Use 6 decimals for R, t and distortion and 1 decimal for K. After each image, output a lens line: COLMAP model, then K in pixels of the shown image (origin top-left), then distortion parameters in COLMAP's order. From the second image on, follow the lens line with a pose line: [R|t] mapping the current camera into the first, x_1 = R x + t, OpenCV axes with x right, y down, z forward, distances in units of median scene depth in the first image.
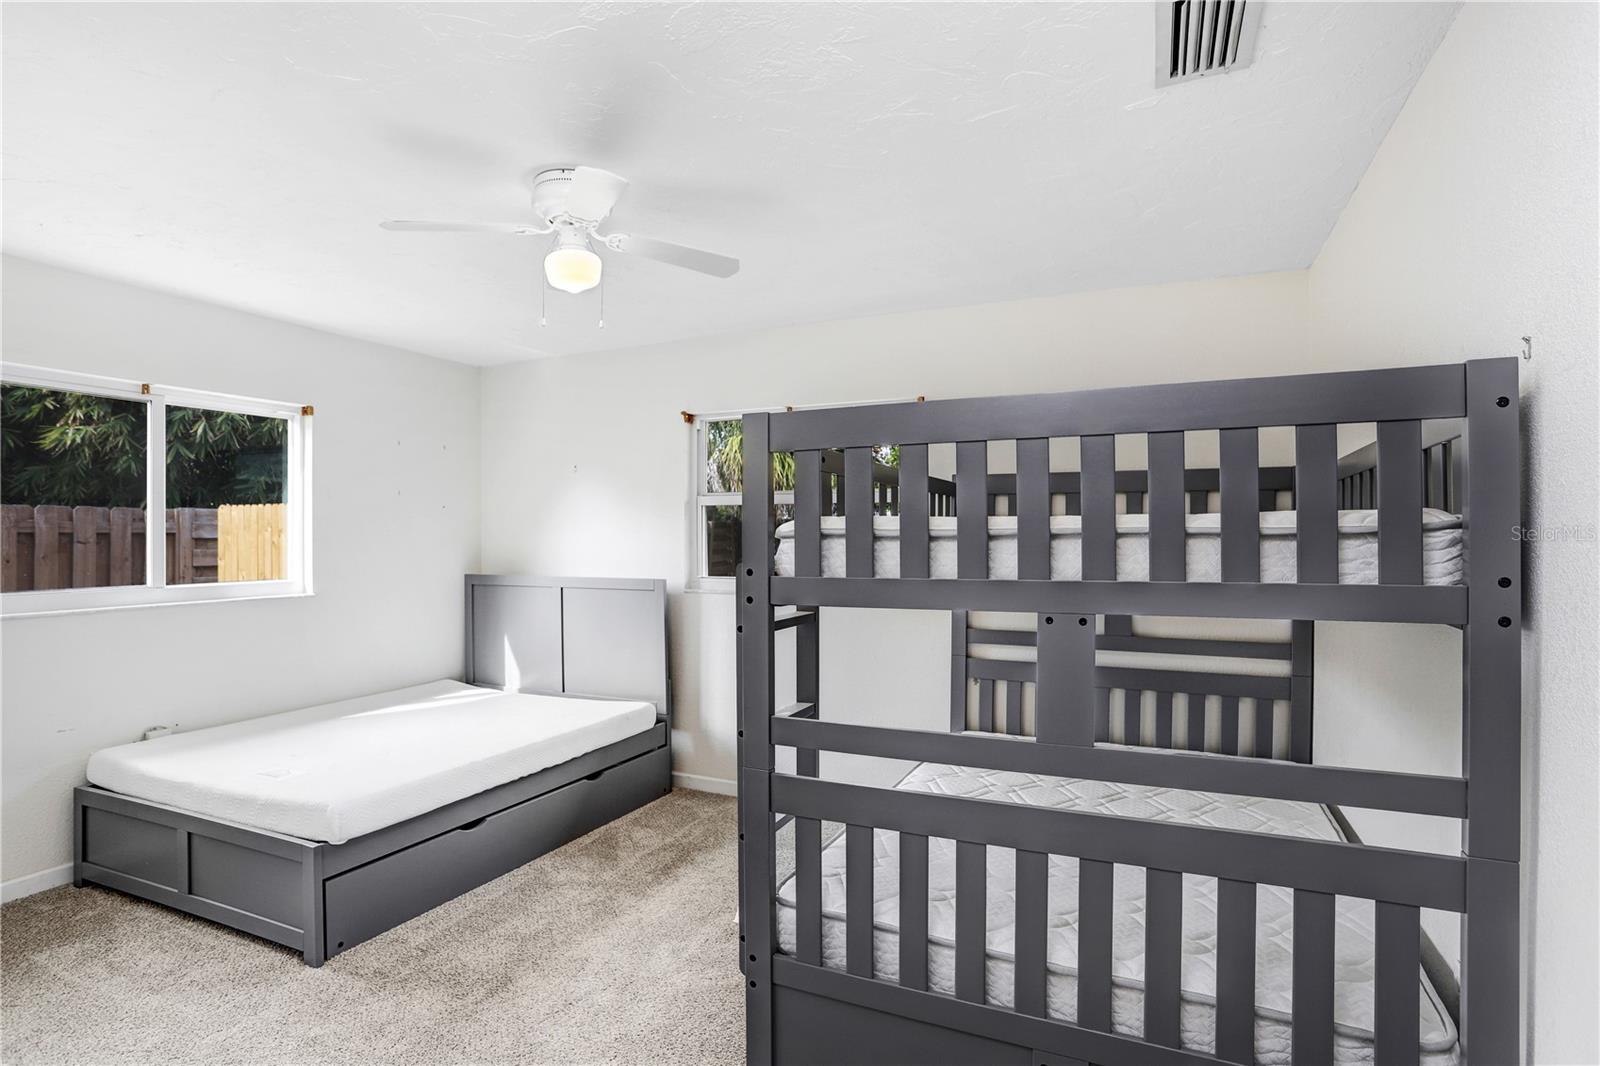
lens RADIAL K [[850.3, 0, 785.6], [0, 850.3, 535.7], [0, 0, 1]] dist [-0.067363, 0.041595]
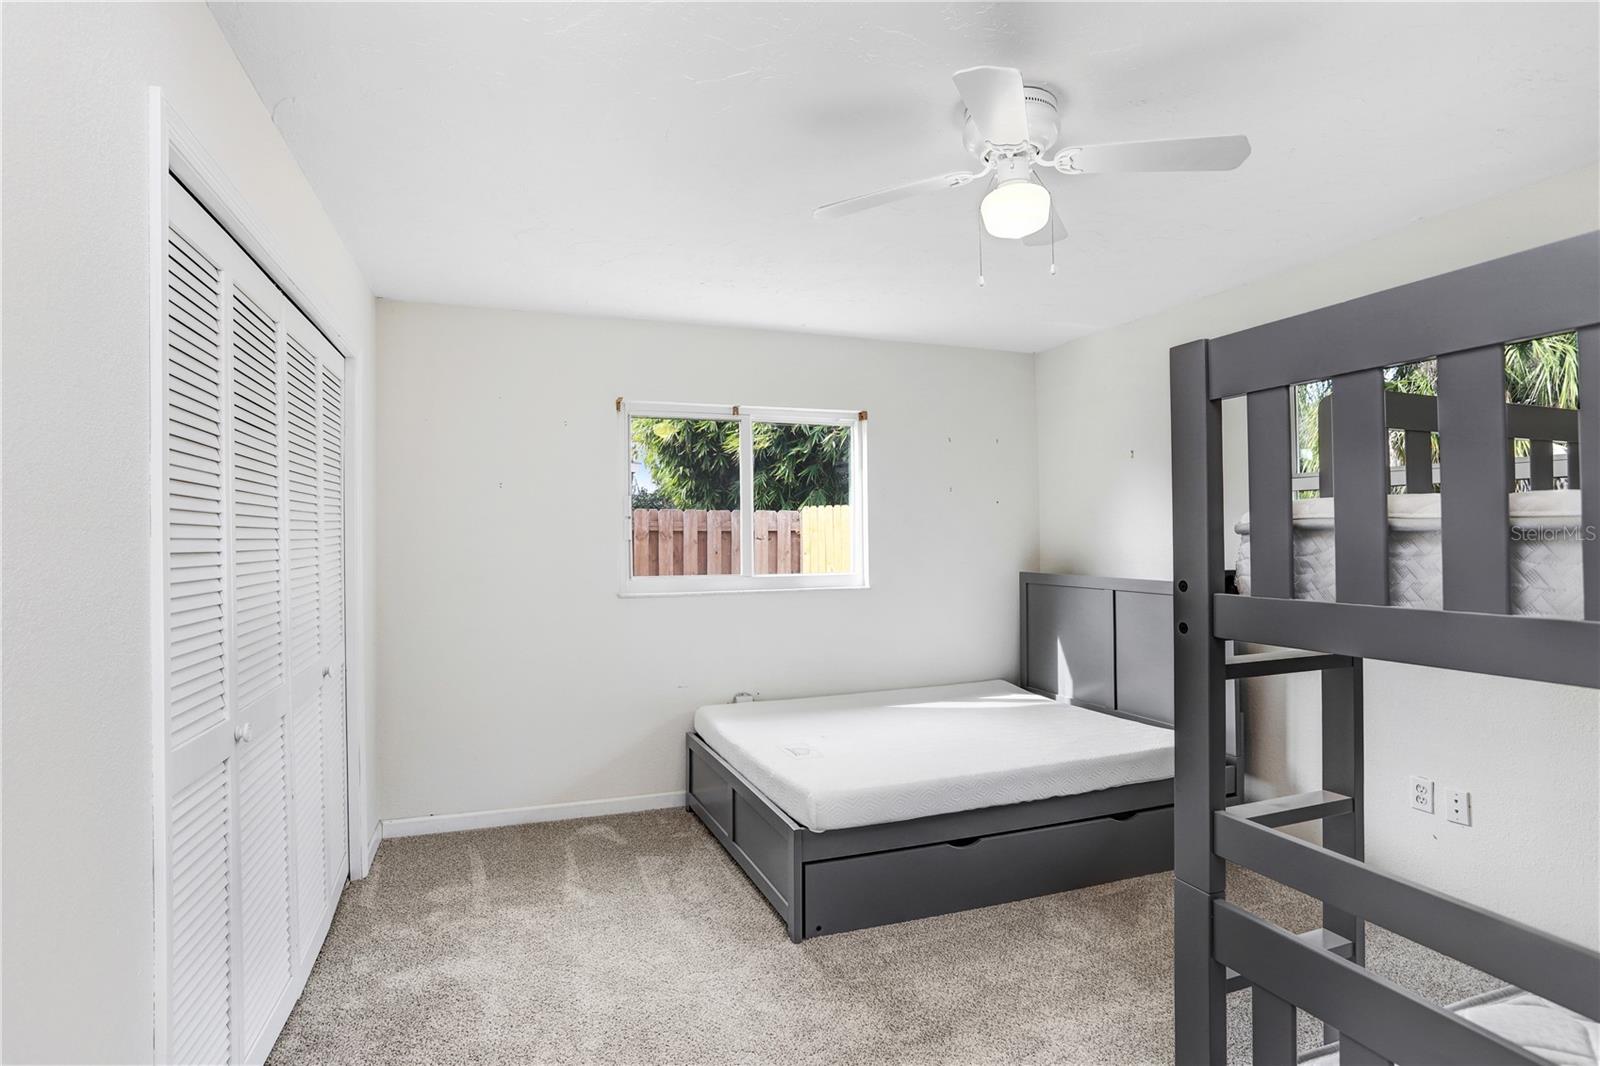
lens RADIAL K [[809.4, 0, 820.6], [0, 809.4, 536.4], [0, 0, 1]] dist [-0.087185, 0.068937]
pose [[0.702411, -0.000361, -0.711771, 0.156191], [0.004144, 0.999985, 0.003582, 0.001101], [0.711759, -0.005466, 0.702402, 0.283259]]
